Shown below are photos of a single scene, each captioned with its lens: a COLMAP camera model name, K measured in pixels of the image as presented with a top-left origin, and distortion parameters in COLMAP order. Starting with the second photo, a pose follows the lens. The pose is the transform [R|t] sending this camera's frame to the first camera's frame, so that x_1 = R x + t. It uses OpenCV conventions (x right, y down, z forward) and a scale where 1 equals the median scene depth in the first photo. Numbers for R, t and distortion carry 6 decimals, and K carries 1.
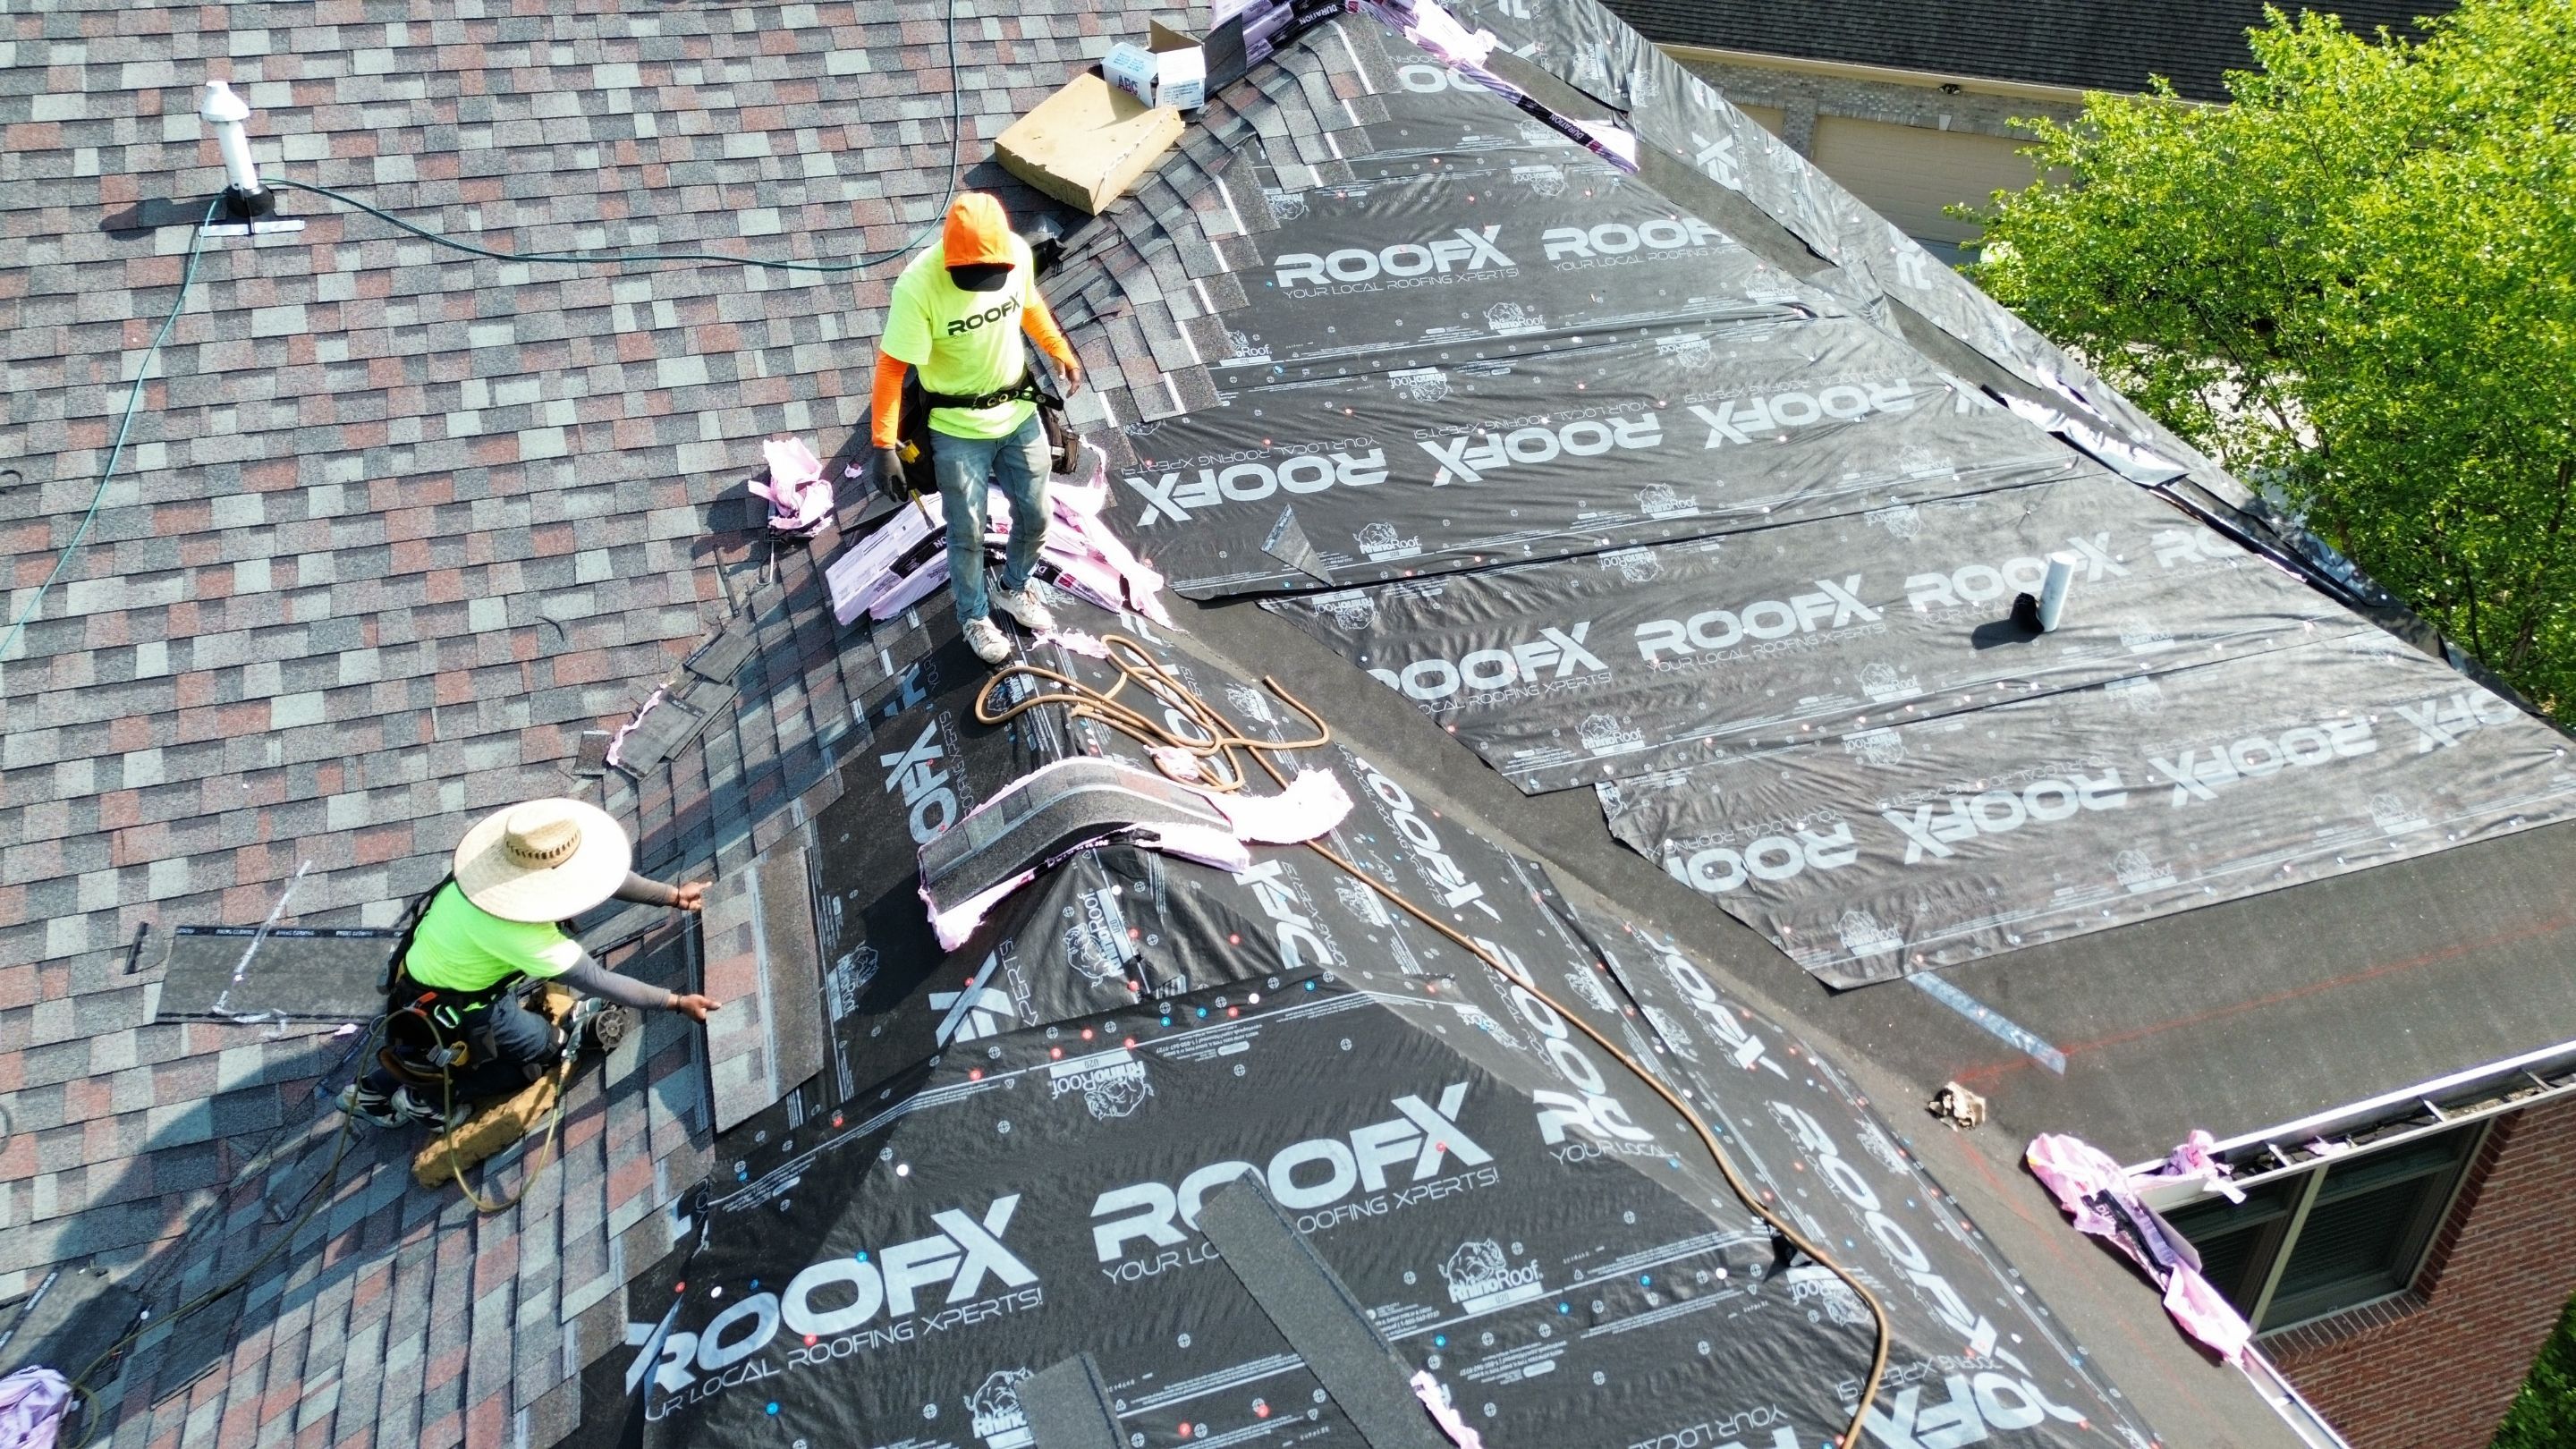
lens RADIAL K [[1825.4, 0, 1289.8], [0, 1825.4, 721.2], [0, 0, 1]] dist [0.073044, -0.068198]
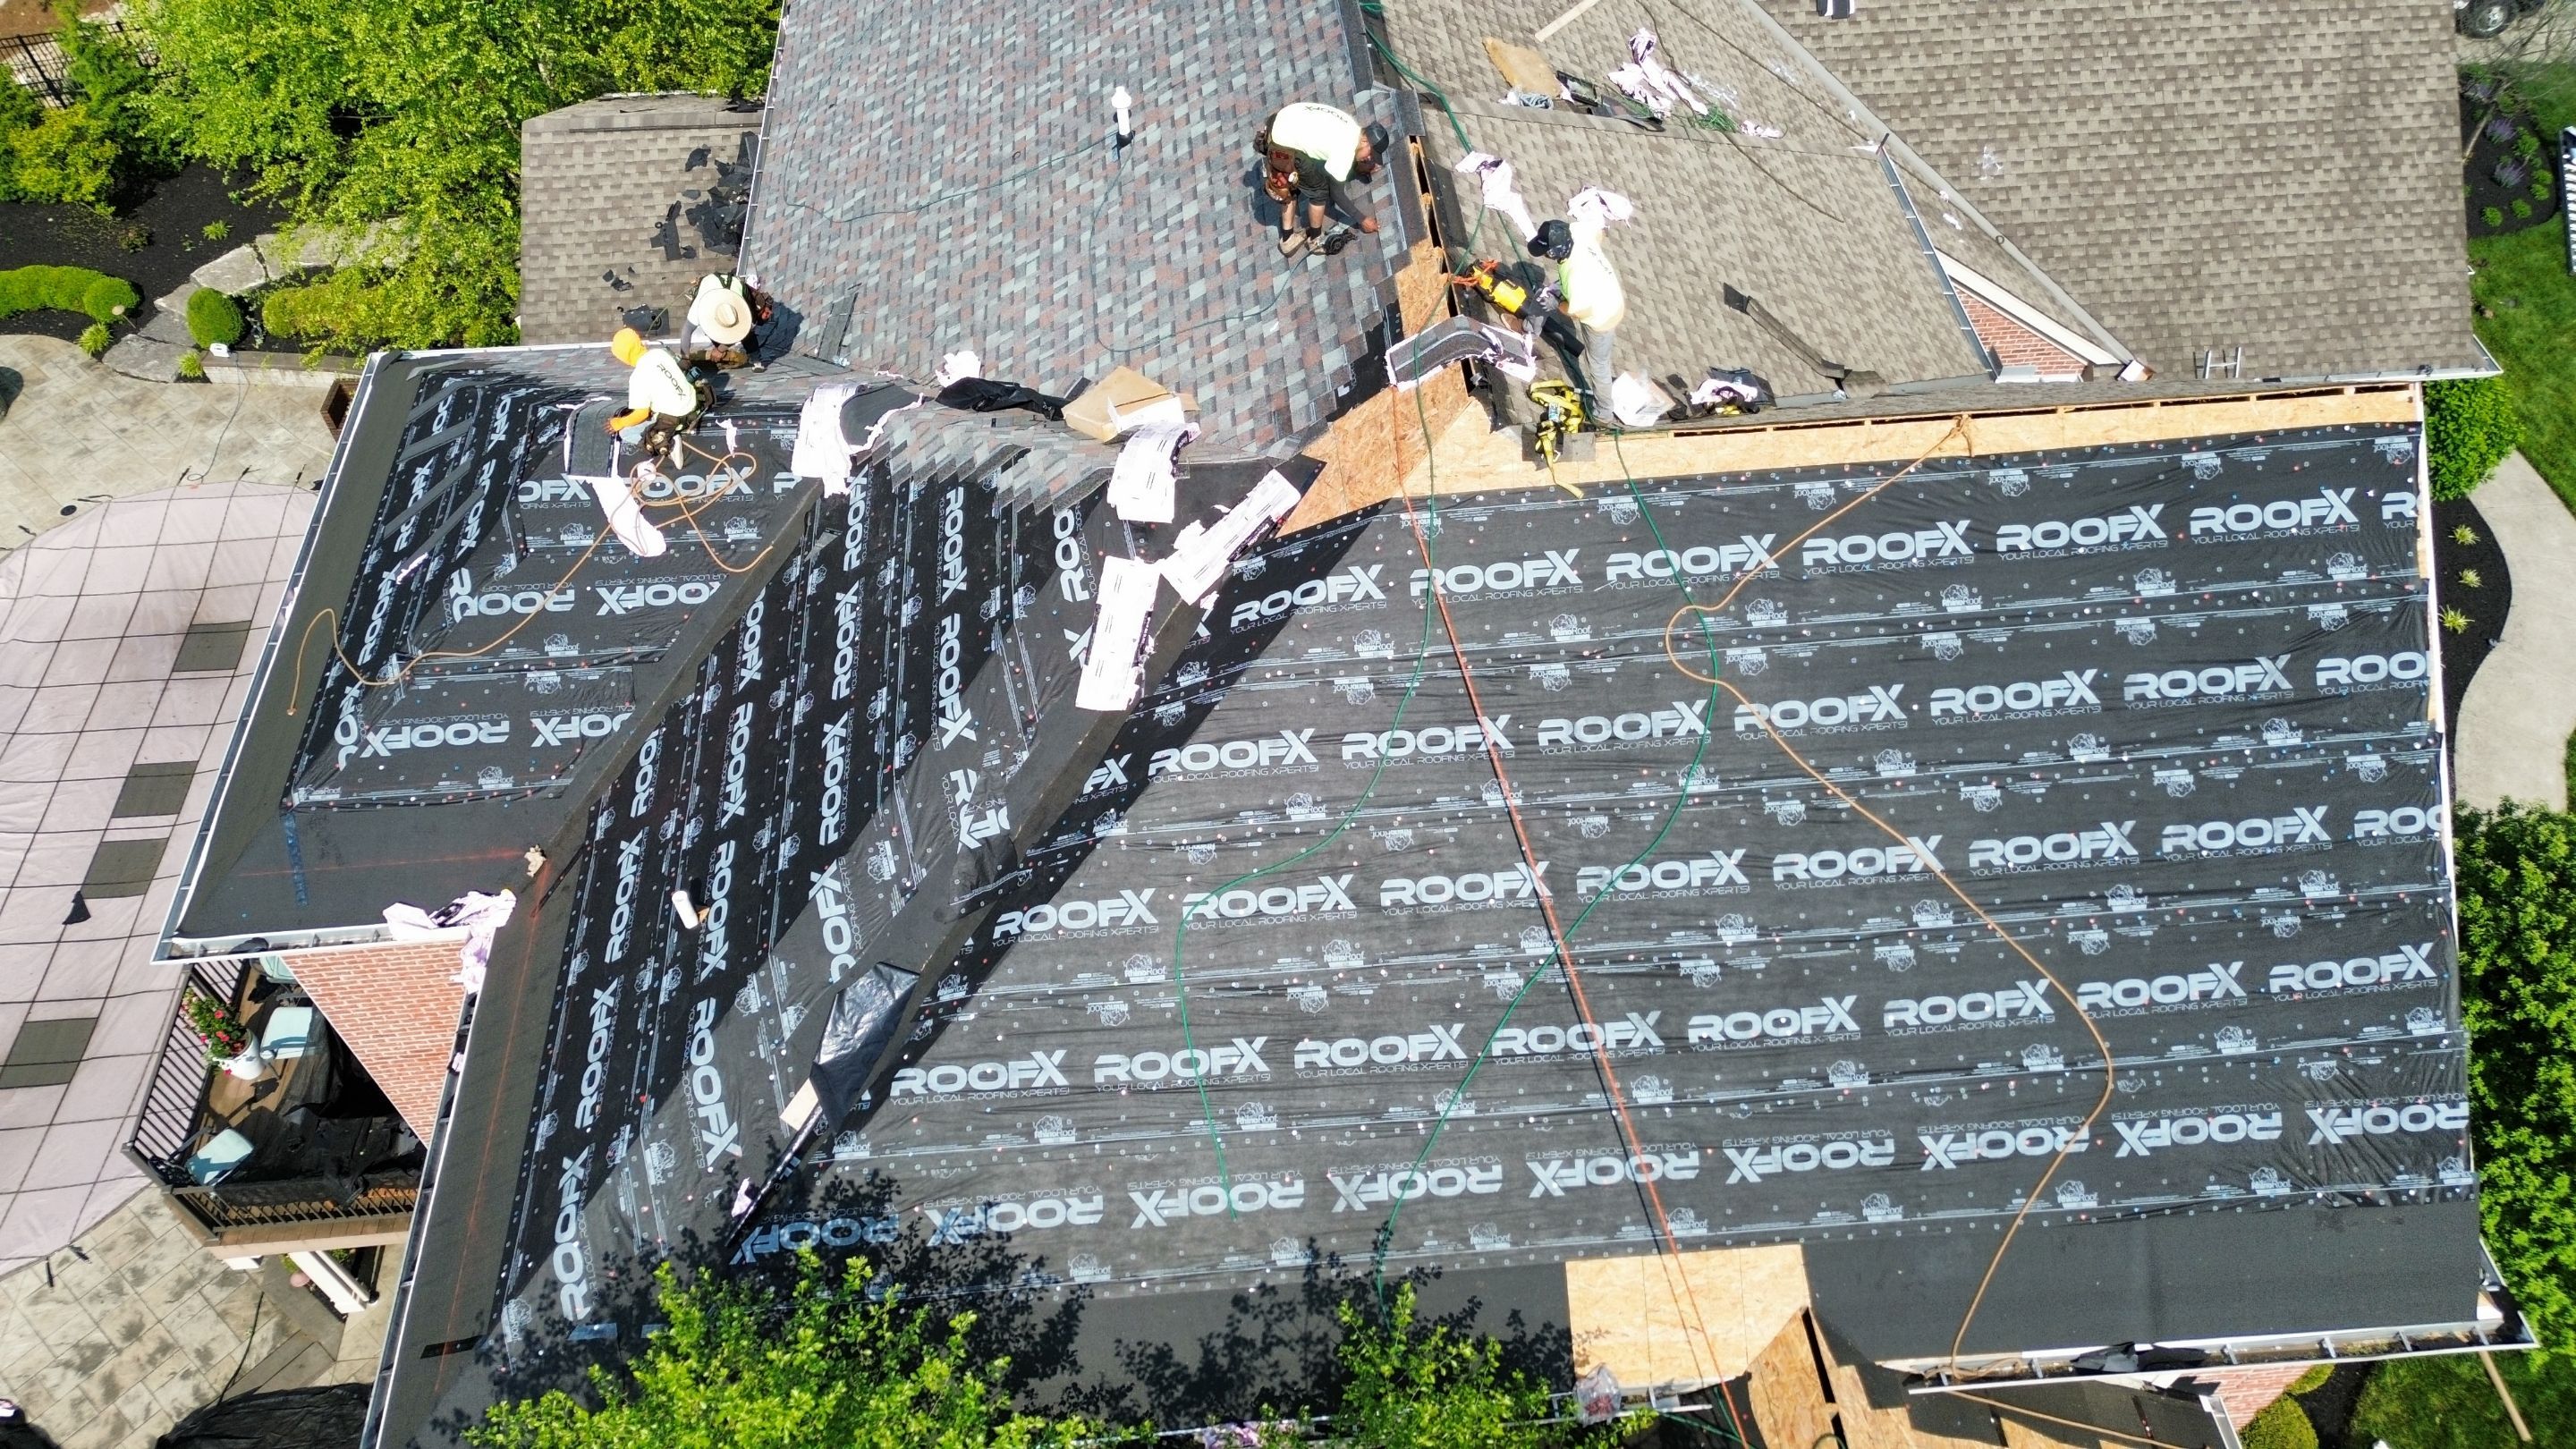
lens RADIAL K [[1825.4, 0, 1281.8], [0, 1825.4, 735.5], [0, 0, 1]] dist [0.073044, -0.068198]
pose [[-0.238155, 0.746625, -0.621155, 1.249683], [-0.520501, 0.441841, 0.730654, -1.680546], [0.819976, 0.497321, 0.283392, 0.952780]]
